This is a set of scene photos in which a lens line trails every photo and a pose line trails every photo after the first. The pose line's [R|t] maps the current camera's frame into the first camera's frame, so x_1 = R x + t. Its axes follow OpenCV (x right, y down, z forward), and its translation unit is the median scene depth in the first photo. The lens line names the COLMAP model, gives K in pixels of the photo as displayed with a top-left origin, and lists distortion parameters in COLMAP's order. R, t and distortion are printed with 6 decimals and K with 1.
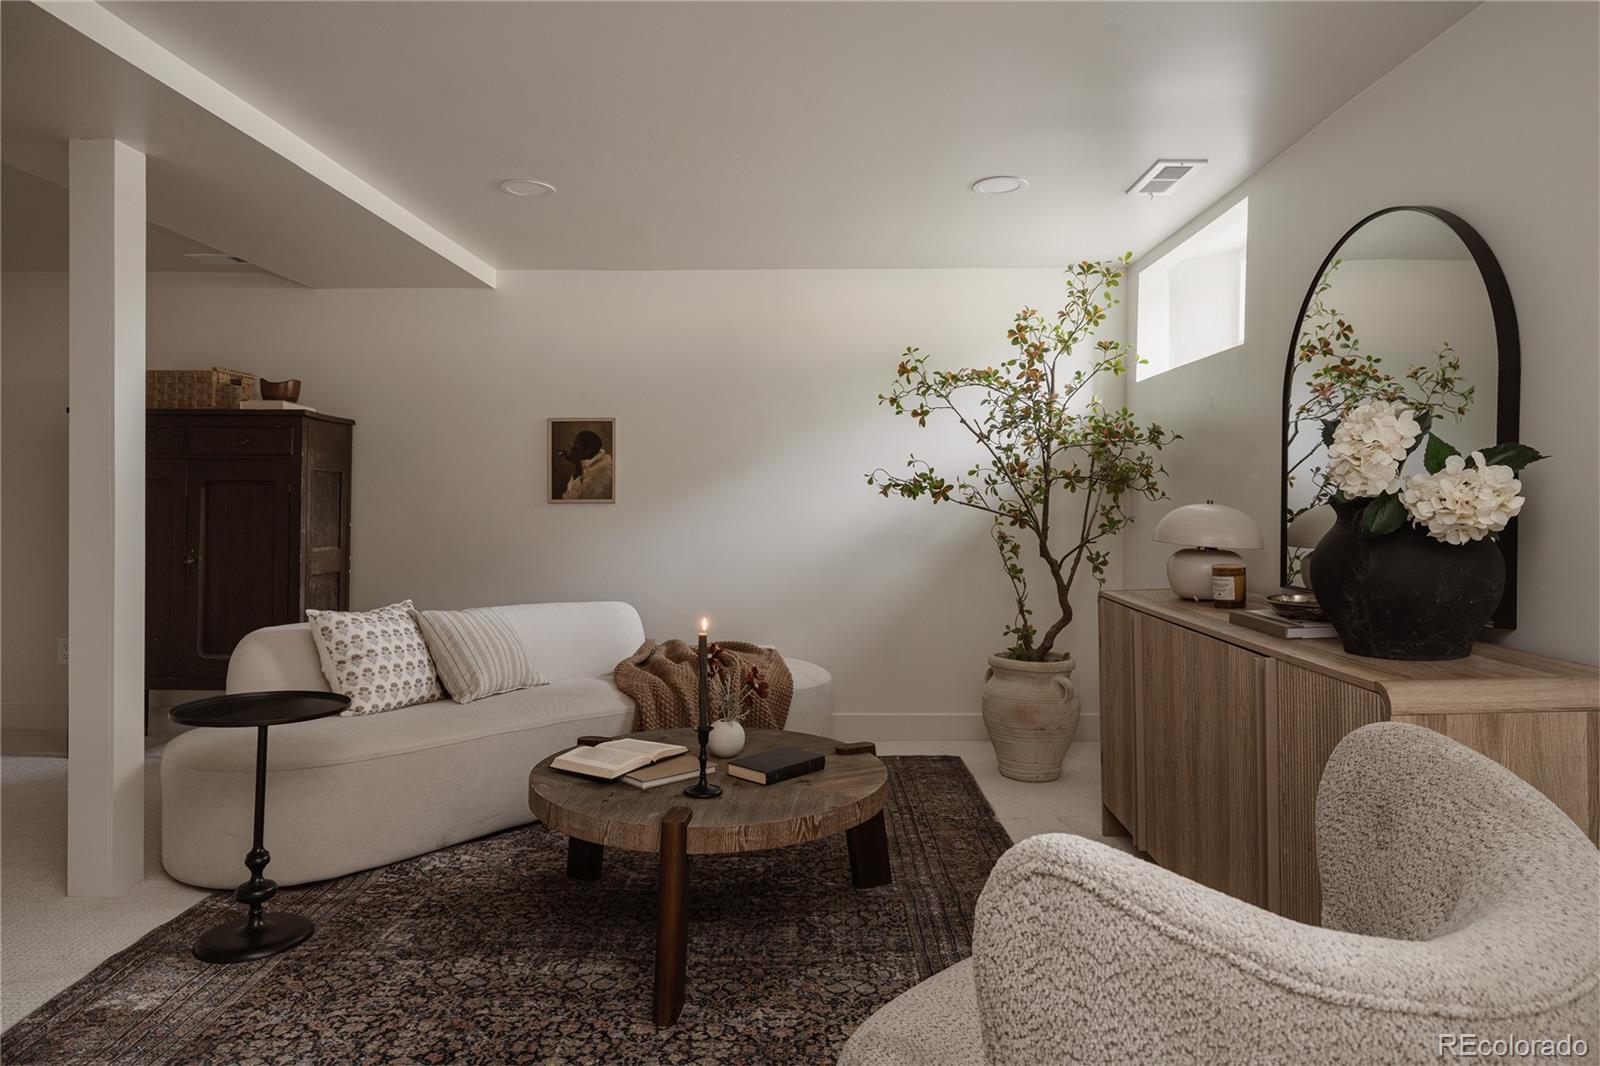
lens RADIAL K [[918.4, 0, 804.5], [0, 918.4, 529.3], [0, 0, 1]] dist [0.006746, 0.002180]
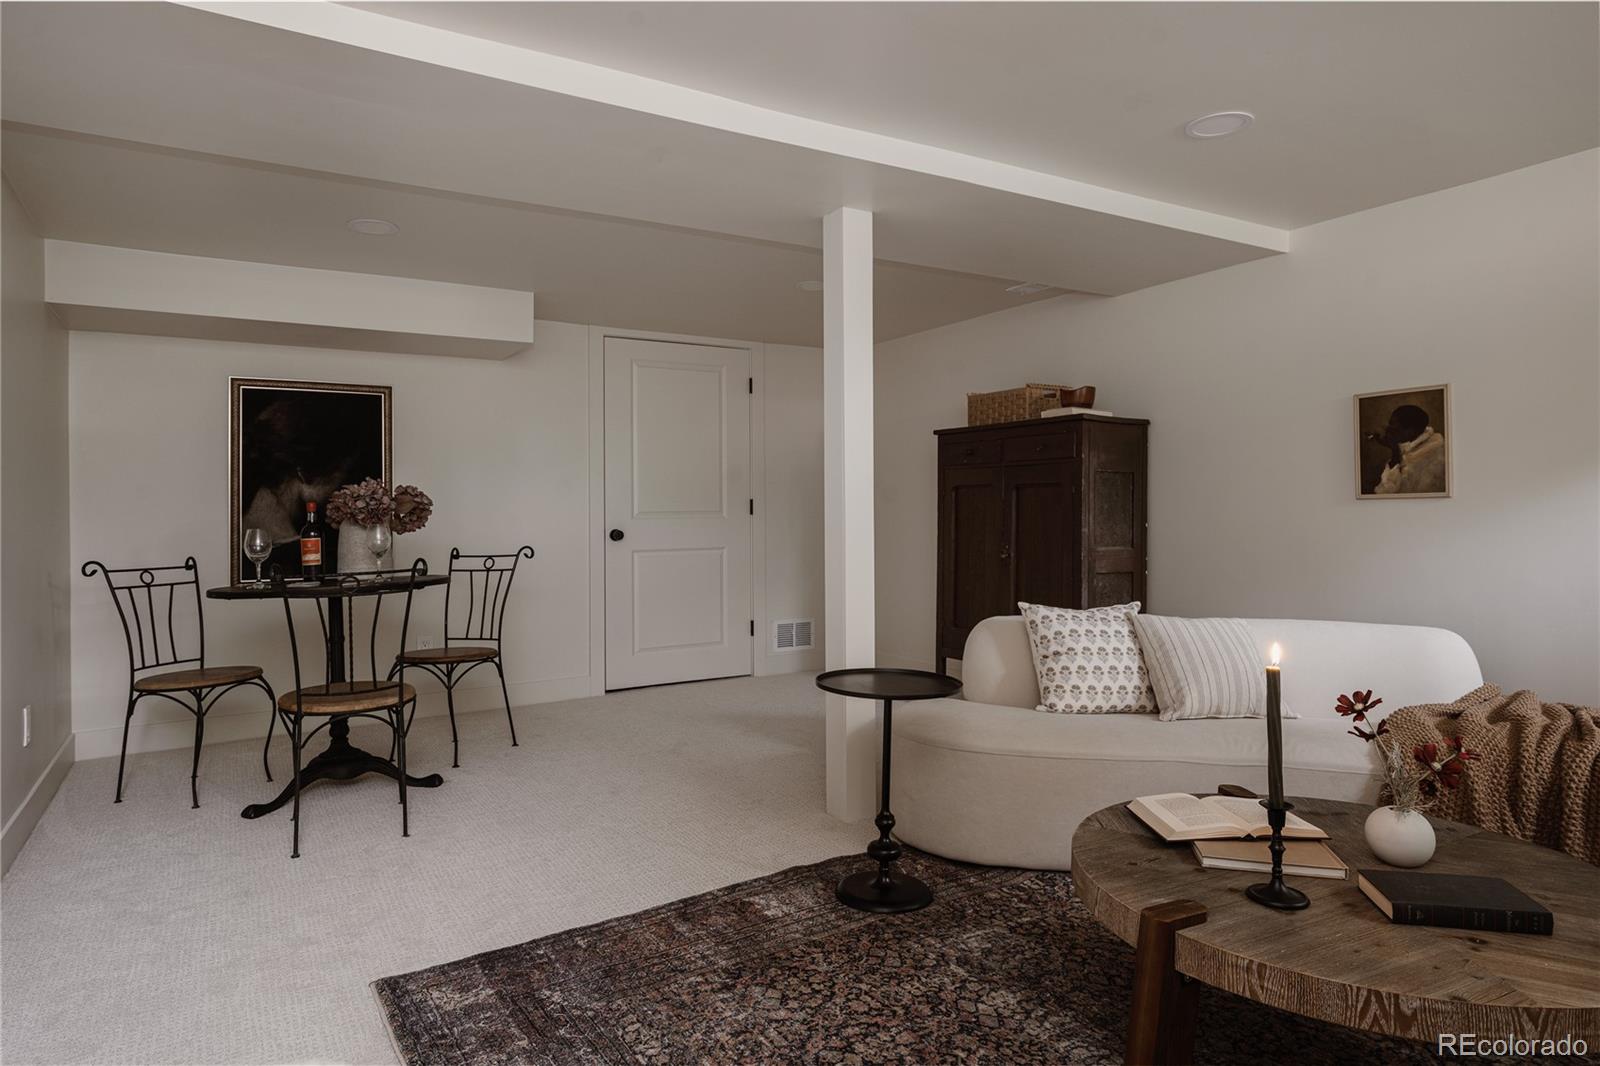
lens RADIAL K [[918.4, 0, 813.1], [0, 918.4, 510.3], [0, 0, 1]] dist [0.006746, 0.002180]
pose [[0.556488, -0.011544, -0.830775, 0.223282], [-0.013703, 0.999640, -0.023070, 0.011769], [0.830742, 0.024222, 0.556130, 0.254986]]
